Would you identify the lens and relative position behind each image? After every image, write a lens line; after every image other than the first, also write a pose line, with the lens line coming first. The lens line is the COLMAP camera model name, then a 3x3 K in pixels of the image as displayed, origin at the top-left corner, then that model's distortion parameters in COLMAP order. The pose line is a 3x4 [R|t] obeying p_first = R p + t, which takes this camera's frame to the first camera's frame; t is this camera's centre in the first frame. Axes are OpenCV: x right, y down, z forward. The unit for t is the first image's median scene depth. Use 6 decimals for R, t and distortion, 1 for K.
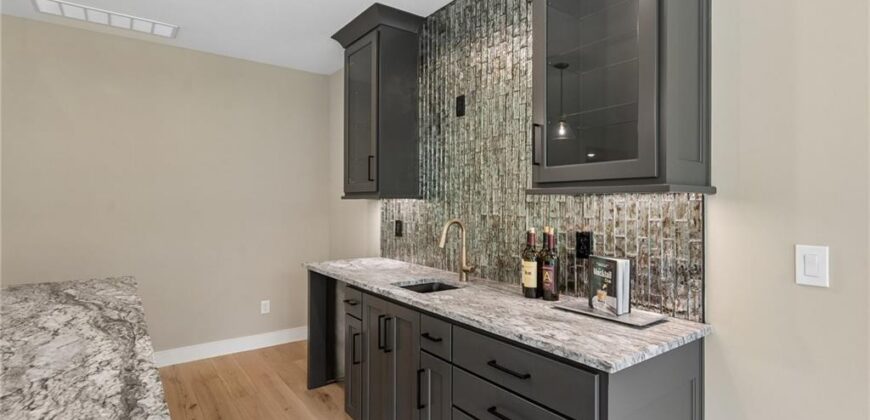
lens RADIAL K [[433.2, 0, 436.3], [0, 433.2, 202.4], [0, 0, 1]] dist [0.002589, 0.000354]
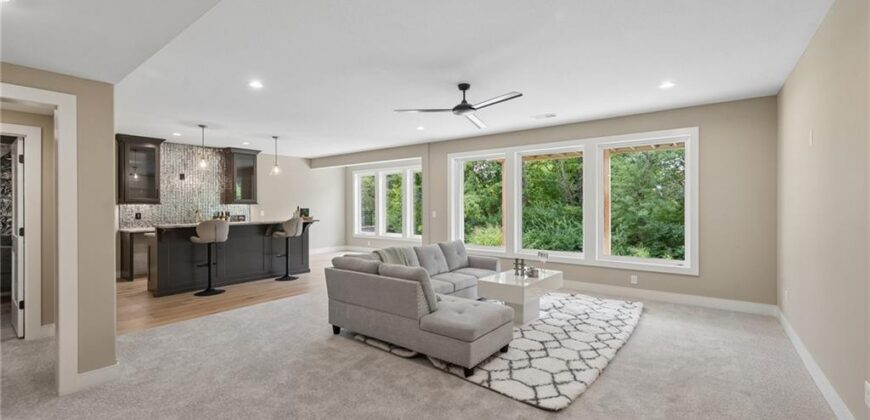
lens RADIAL K [[362.6, 0, 439.7], [0, 362.6, 208.9], [0, 0, 1]] dist [0.001752, 0.000133]
pose [[-0.287333, -0.010609, 0.957772, -4.617312], [0.002481, 0.999927, 0.011821, -0.004599], [-0.957828, 0.005773, -0.287285, -0.129429]]
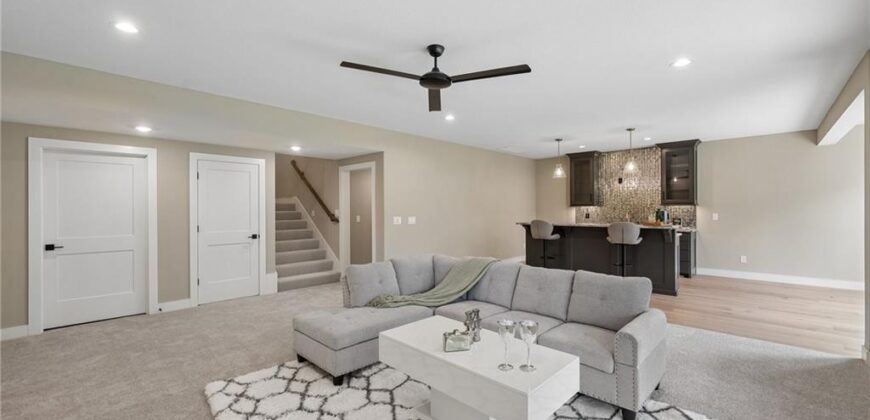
lens RADIAL K [[362.6, 0, 436.4], [0, 362.6, 209.7], [0, 0, 1]] dist [0.001752, 0.000133]
pose [[0.983657, -0.008460, 0.179856, -2.897132], [0.007568, 0.999955, 0.005644, -0.013163], [-0.179895, -0.004191, 0.983677, -2.460686]]
